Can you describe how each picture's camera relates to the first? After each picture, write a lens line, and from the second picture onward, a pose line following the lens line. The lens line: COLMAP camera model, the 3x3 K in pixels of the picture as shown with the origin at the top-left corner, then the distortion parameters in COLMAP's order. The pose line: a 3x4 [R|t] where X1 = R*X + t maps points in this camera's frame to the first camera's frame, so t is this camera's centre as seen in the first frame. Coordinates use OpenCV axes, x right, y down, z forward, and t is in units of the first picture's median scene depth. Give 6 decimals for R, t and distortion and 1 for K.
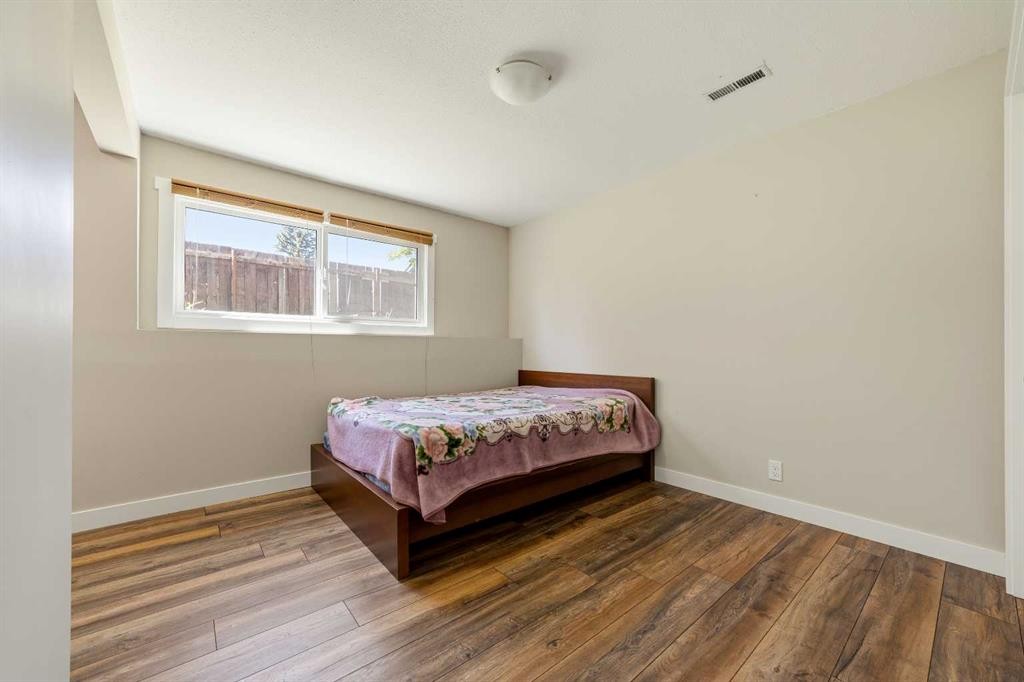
lens RADIAL K [[397.8, 0, 511.1], [0, 397.8, 347.4], [0, 0, 1]] dist [-0.001209, 0.000537]
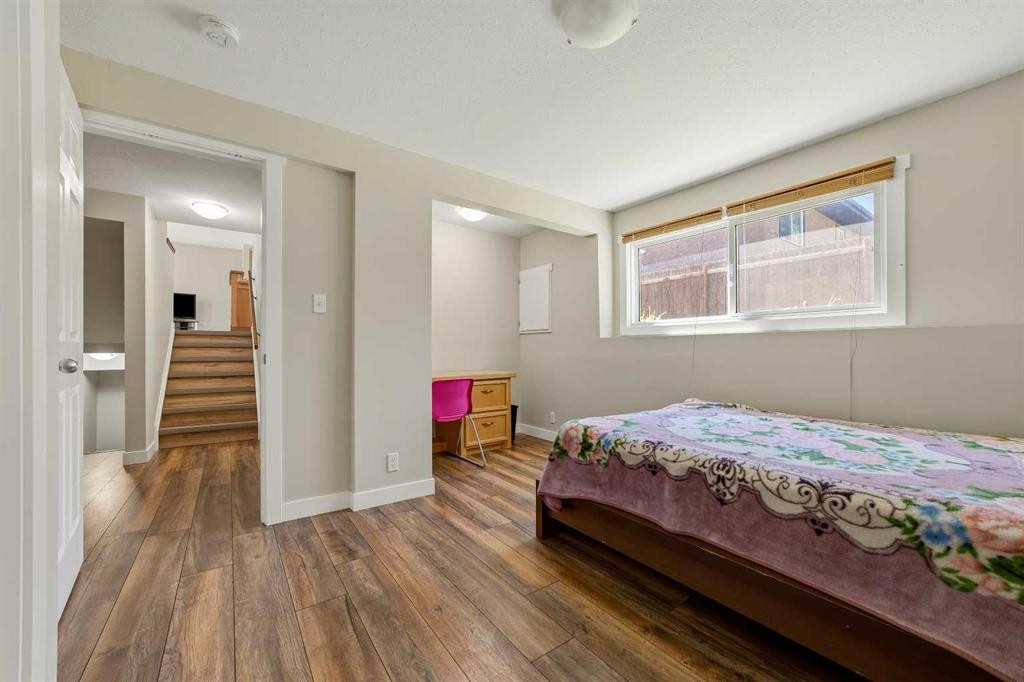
lens RADIAL K [[397.8, 0, 510.8], [0, 397.8, 345.8], [0, 0, 1]] dist [-0.001209, 0.000537]
pose [[-0.060479, -0.010830, -0.998111, 0.697327], [0.006294, 0.999917, -0.011231, 0.004314], [0.998150, -0.006961, -0.060406, 0.724055]]
